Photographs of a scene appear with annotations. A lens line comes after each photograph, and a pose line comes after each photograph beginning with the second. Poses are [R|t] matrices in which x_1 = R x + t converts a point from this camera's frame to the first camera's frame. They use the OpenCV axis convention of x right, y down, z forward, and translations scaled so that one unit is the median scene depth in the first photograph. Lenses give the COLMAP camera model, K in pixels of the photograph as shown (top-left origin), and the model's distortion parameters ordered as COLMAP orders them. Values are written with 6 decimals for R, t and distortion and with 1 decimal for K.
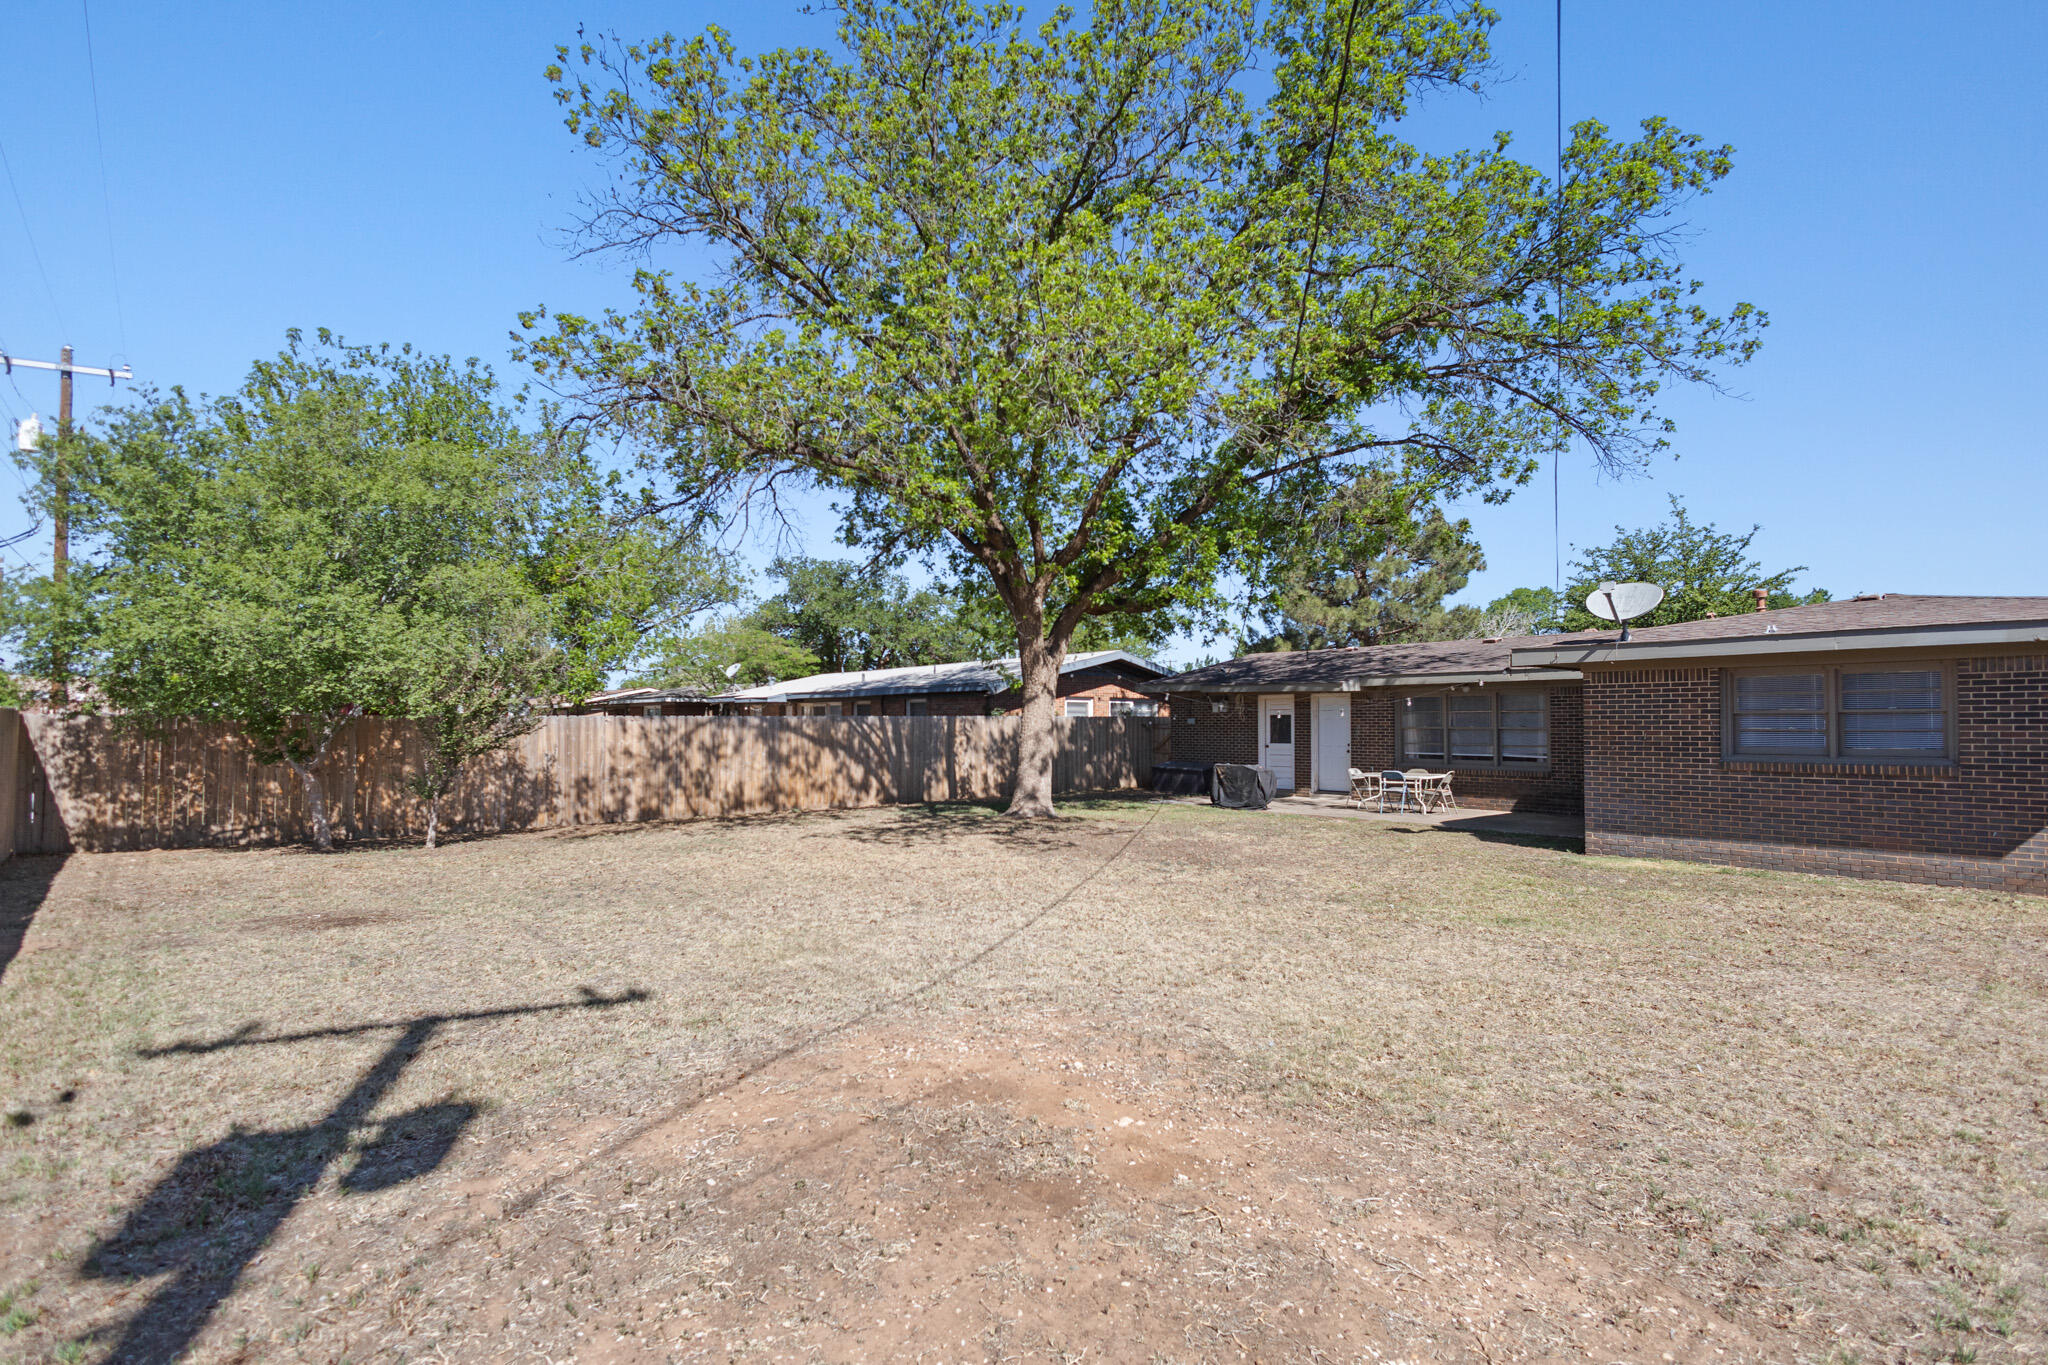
lens RADIAL K [[1030.7, 0, 1029.8], [0, 1030.7, 678.5], [0, 0, 1]] dist [0.001754, -0.000142]
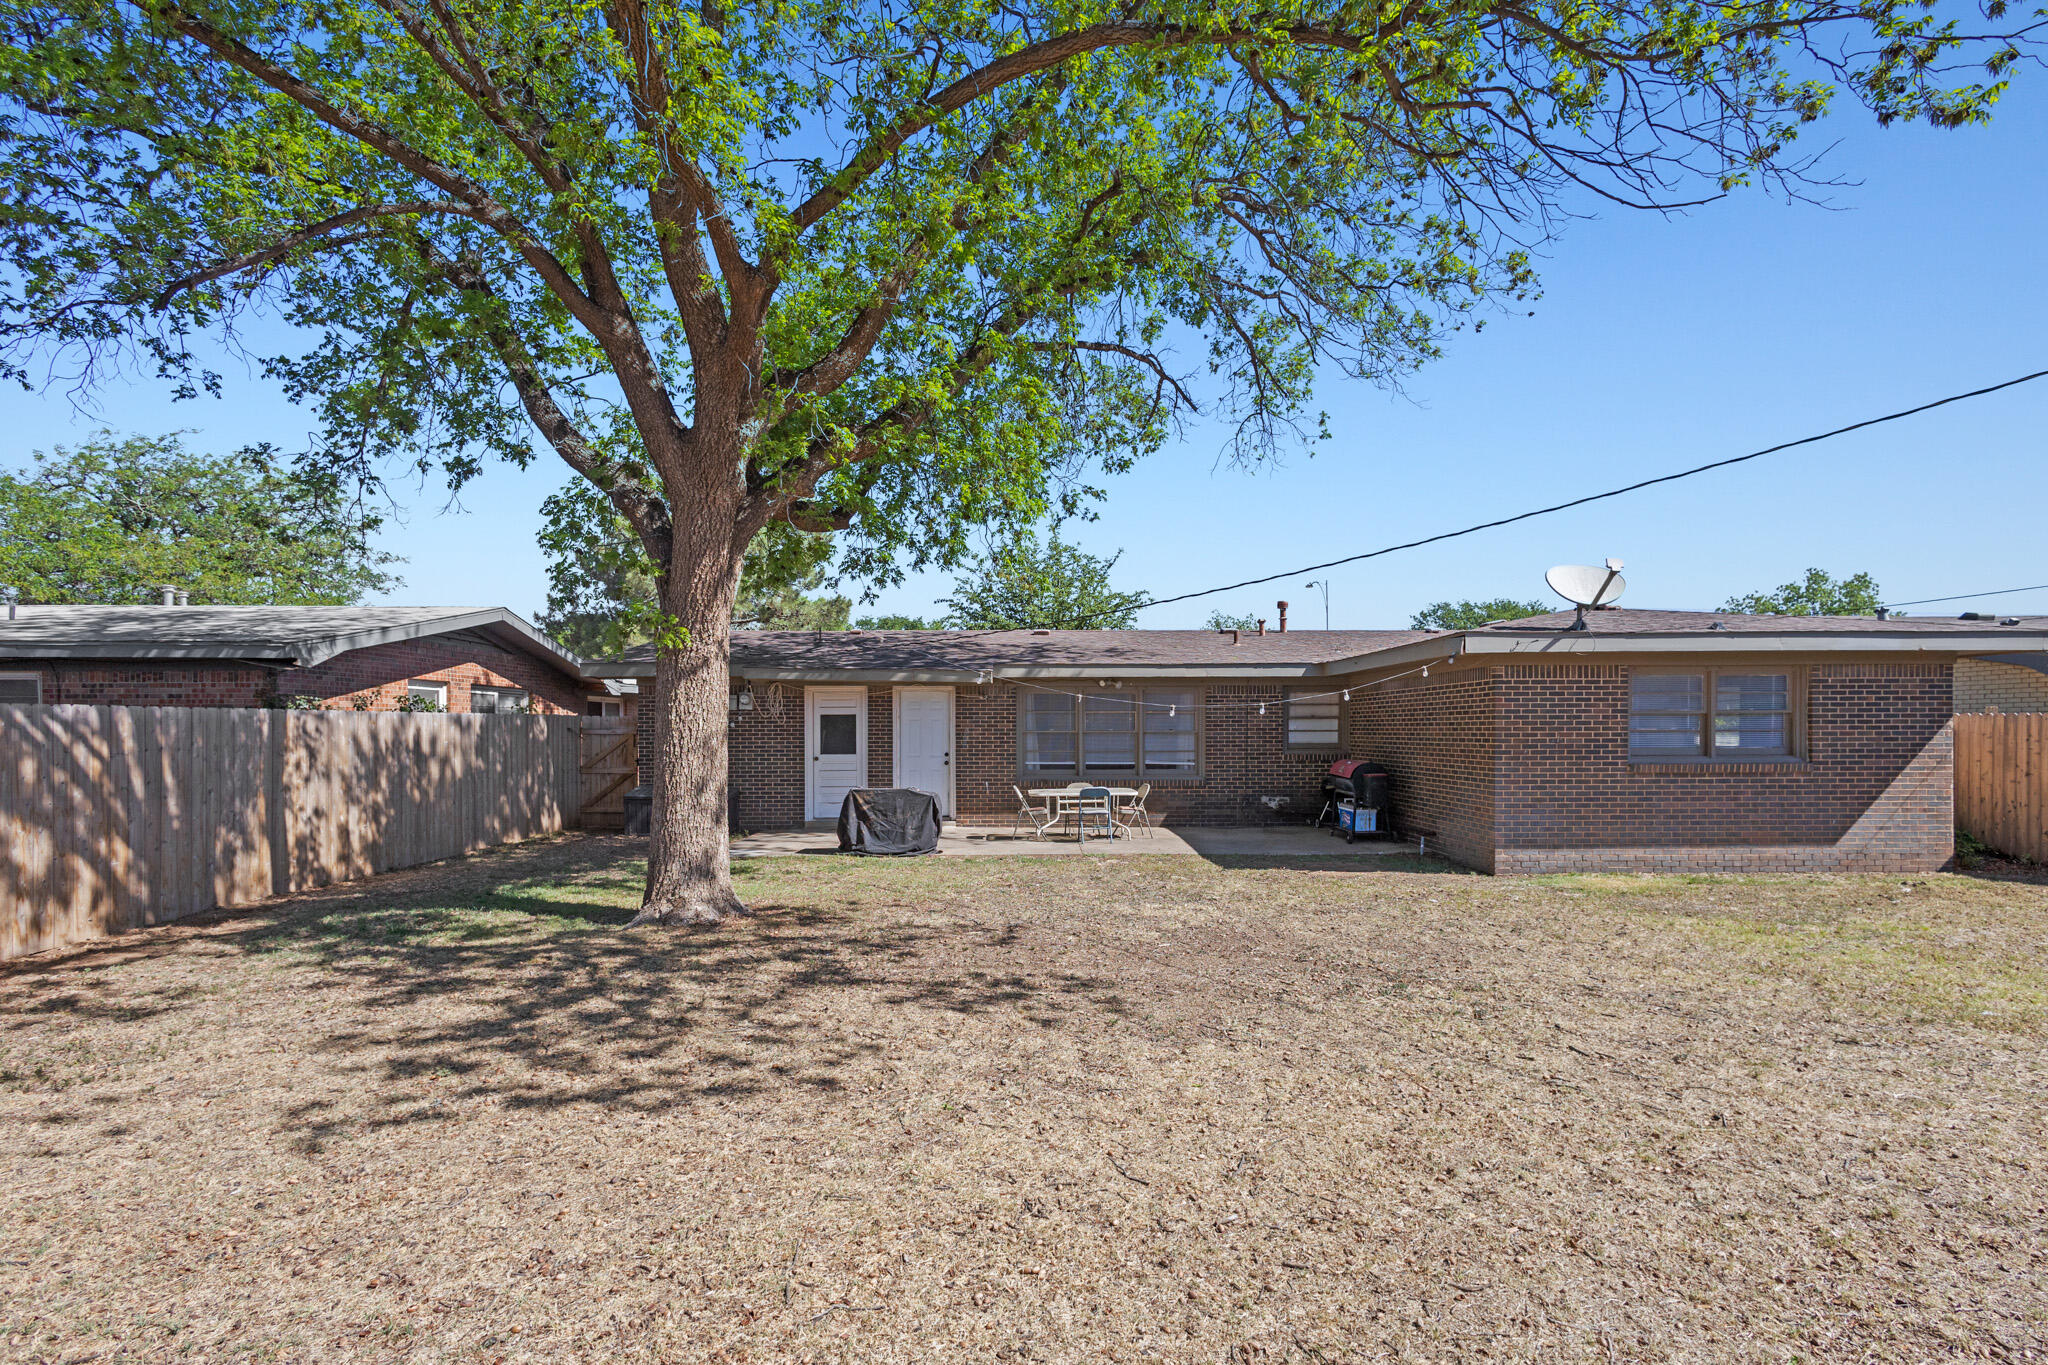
lens RADIAL K [[949.1, 0, 1032.0], [0, 949.1, 733.9], [0, 0, 1]] dist [0.006204, -0.000874]
pose [[0.631715, -0.001770, 0.775198, -0.206218], [-0.034704, 0.998930, 0.030561, 0.026944], [-0.774423, -0.046208, 0.630978, 0.518825]]
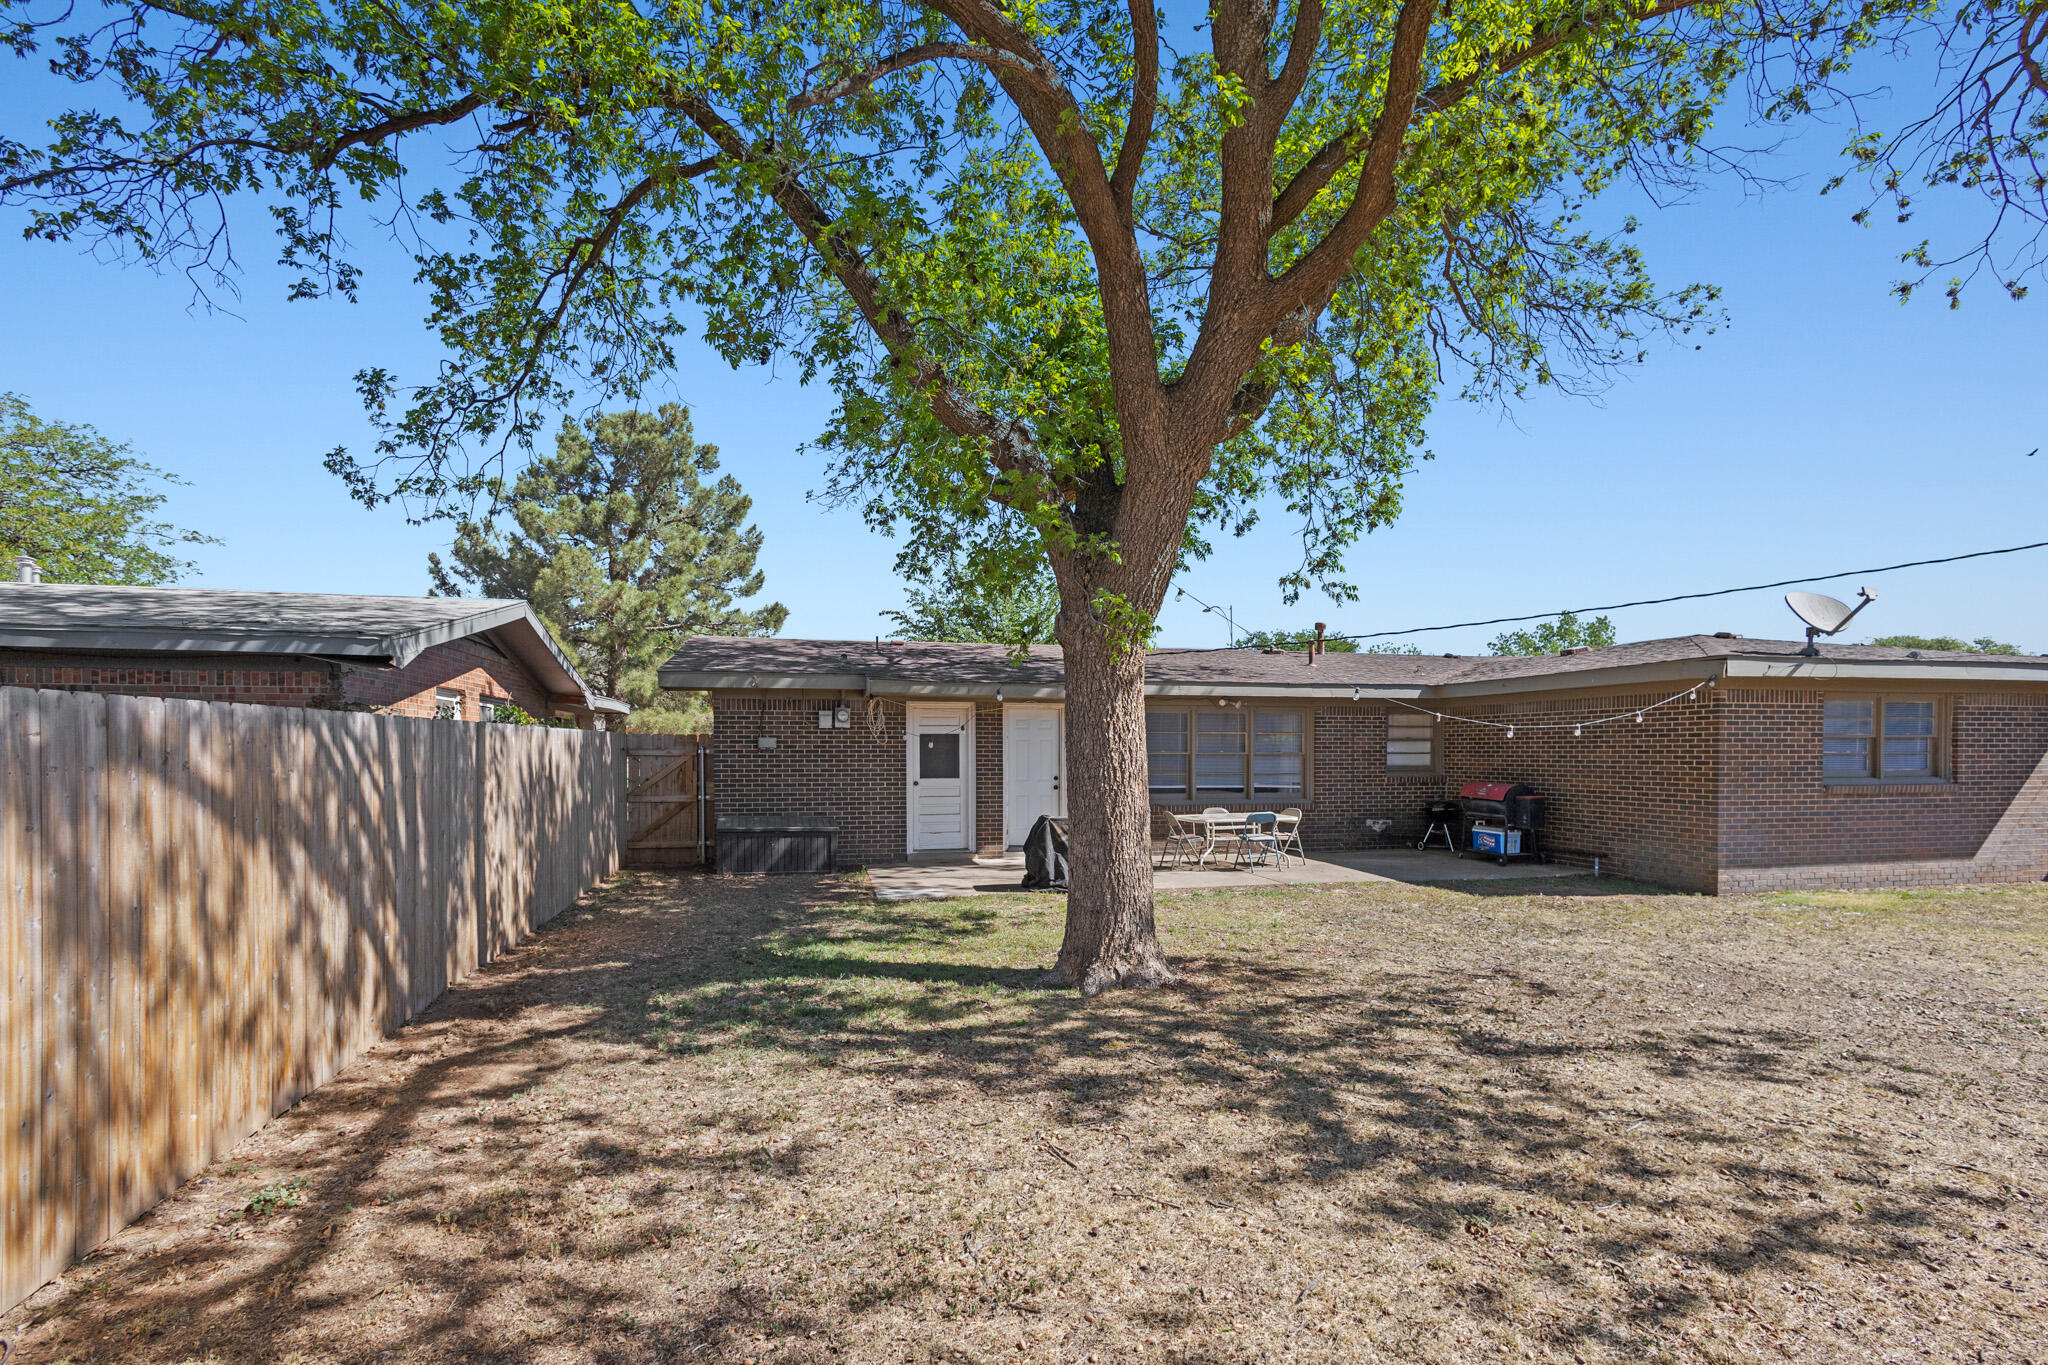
lens RADIAL K [[955.1, 0, 1002.1], [0, 955.1, 760.7], [0, 0, 1]] dist [0.011809, -0.000173]
pose [[0.458844, -0.006040, 0.888496, -0.300132], [-0.041325, 0.998750, 0.028130, 0.037606], [-0.887555, -0.049624, 0.458021, 0.756299]]
